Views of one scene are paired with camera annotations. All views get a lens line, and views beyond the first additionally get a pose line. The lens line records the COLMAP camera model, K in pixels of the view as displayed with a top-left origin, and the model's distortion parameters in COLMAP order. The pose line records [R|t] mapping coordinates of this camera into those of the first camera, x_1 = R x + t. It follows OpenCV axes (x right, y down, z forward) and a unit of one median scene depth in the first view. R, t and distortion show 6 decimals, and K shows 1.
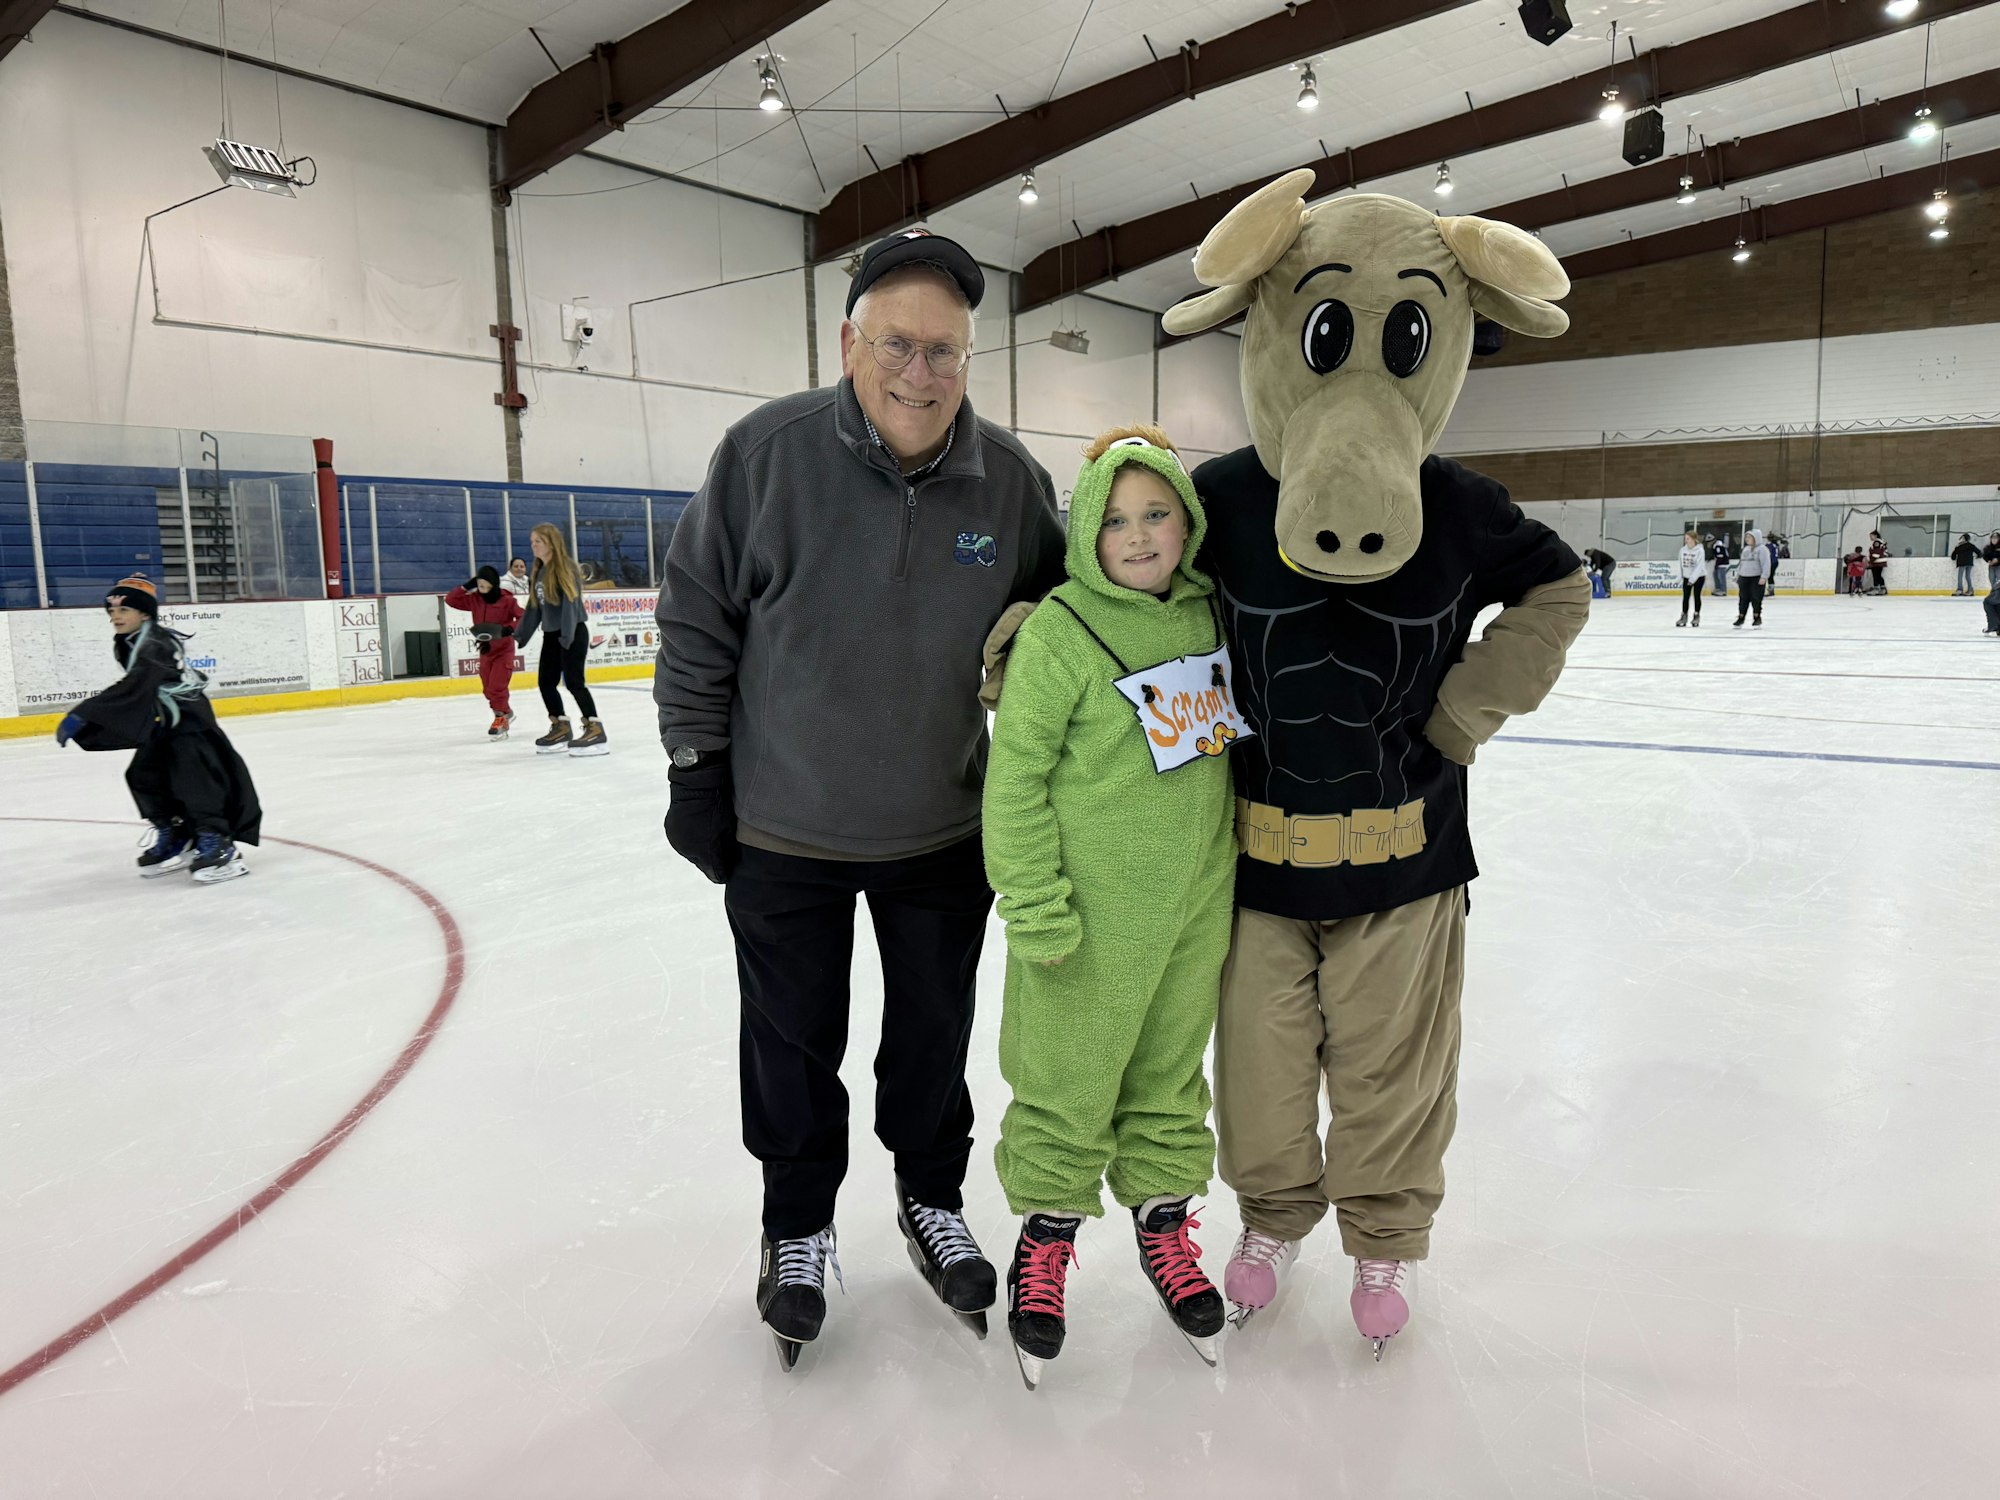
lens RADIAL K [[1400.1, 0, 995.5], [0, 1400.1, 756.5], [0, 0, 1]] dist [0.065257, -0.064968]
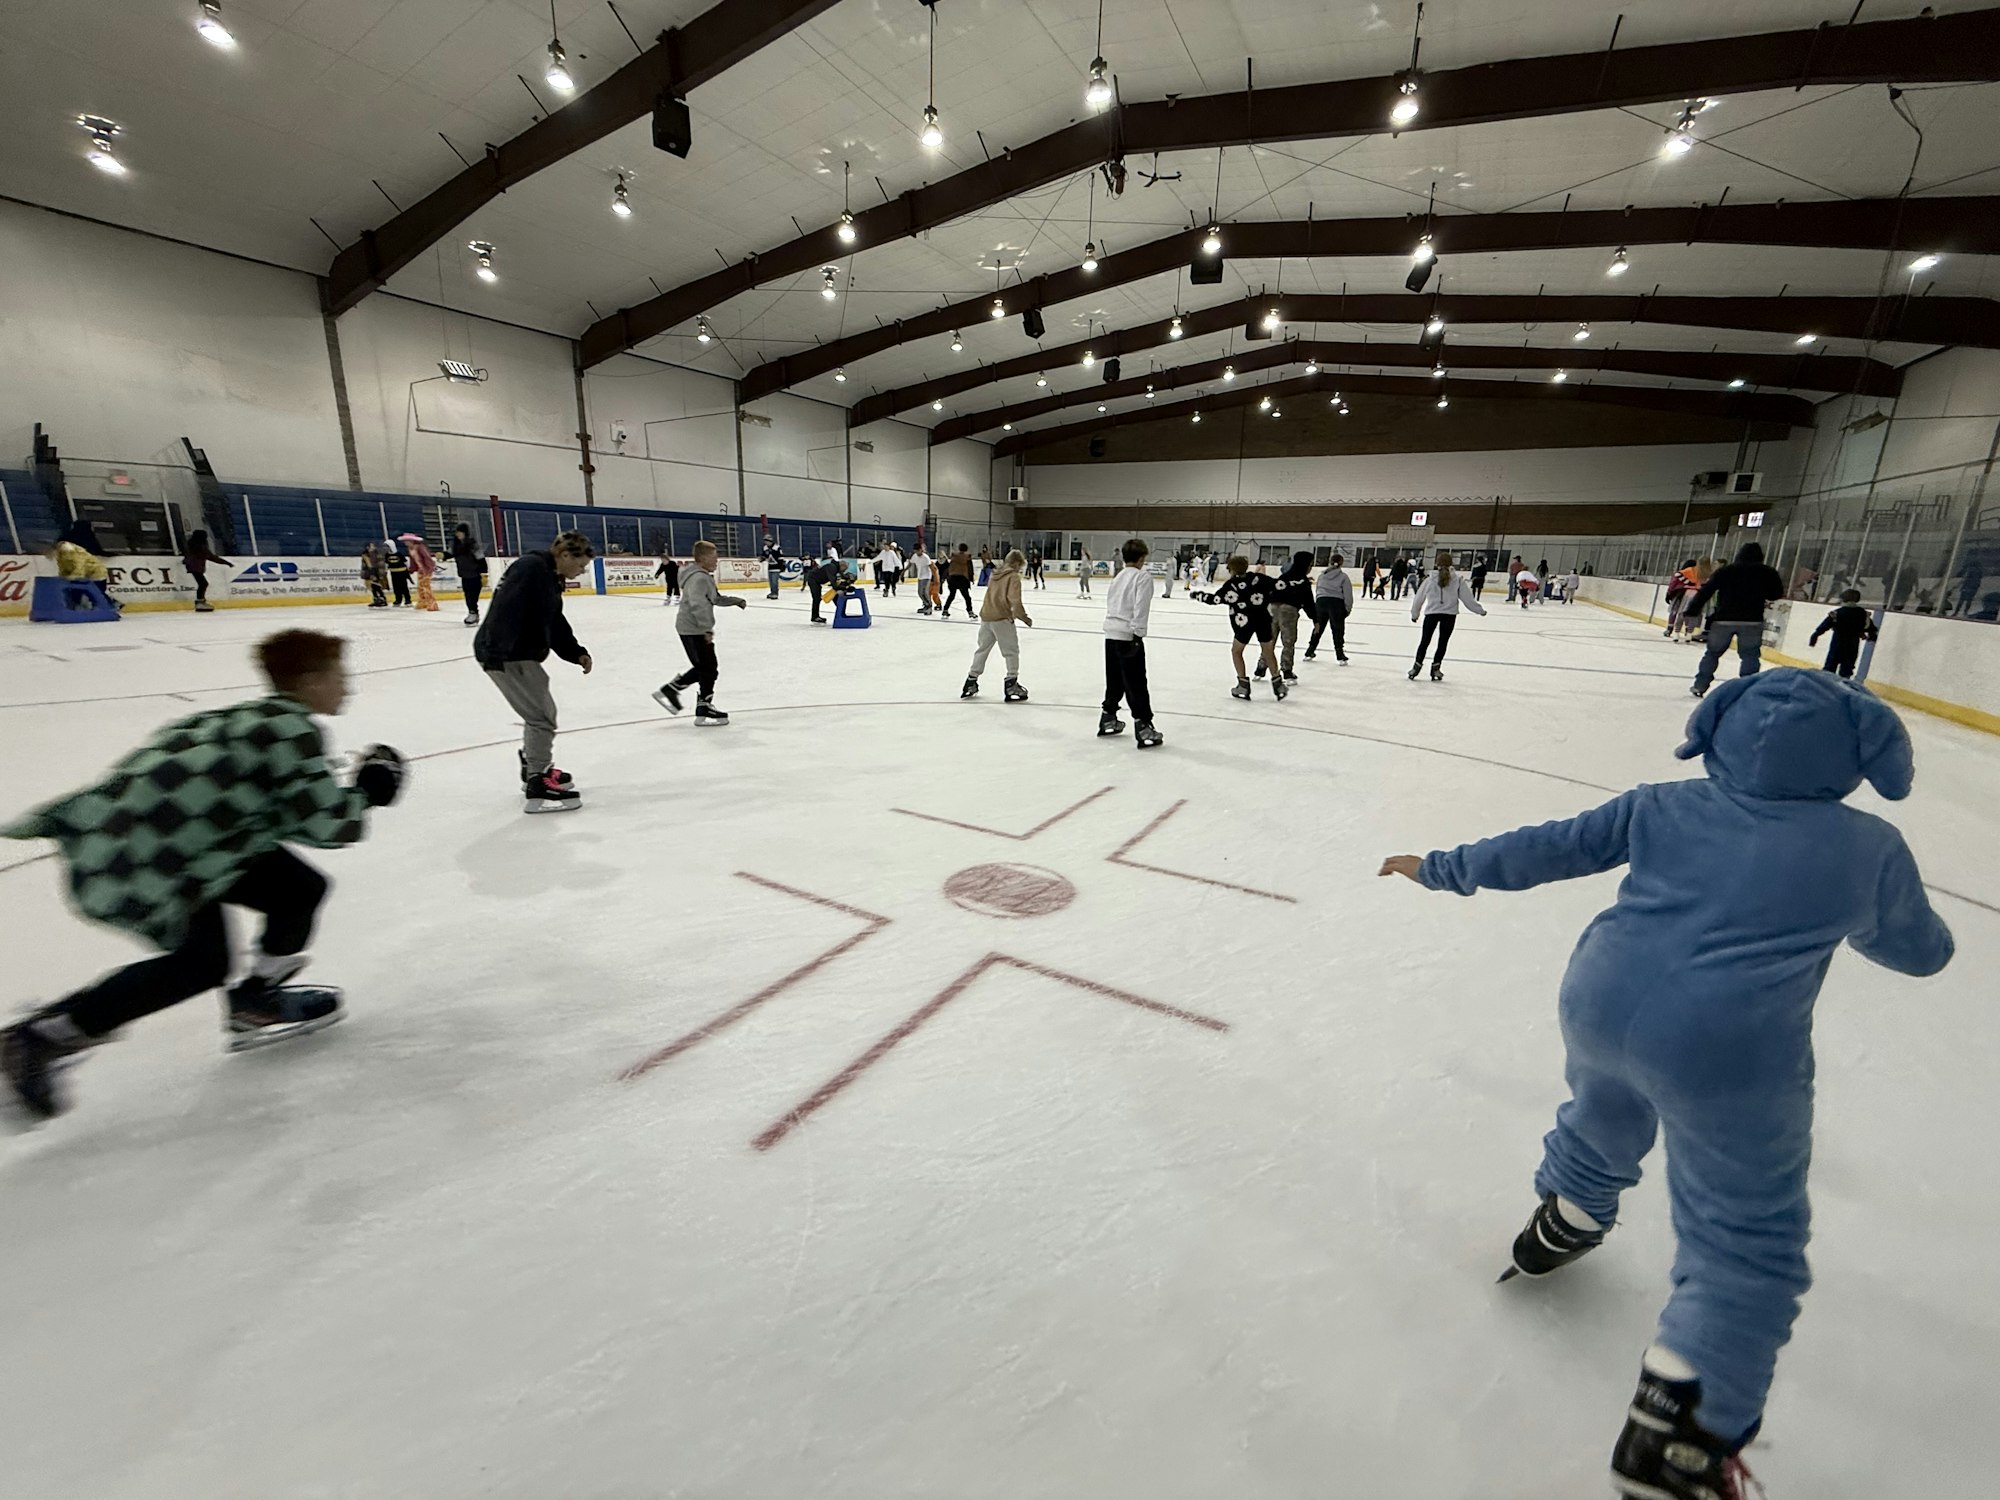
lens RADIAL K [[796.2, 0, 1000.0], [0, 796.2, 750.0], [0, 0, 1]] dist [0.000422, 0.000327]
pose [[0.995031, 0.011248, 0.098932, 0.179233], [-0.021812, 0.994090, 0.106349, 0.038317], [-0.097151, -0.107978, 0.989395, -0.337029]]
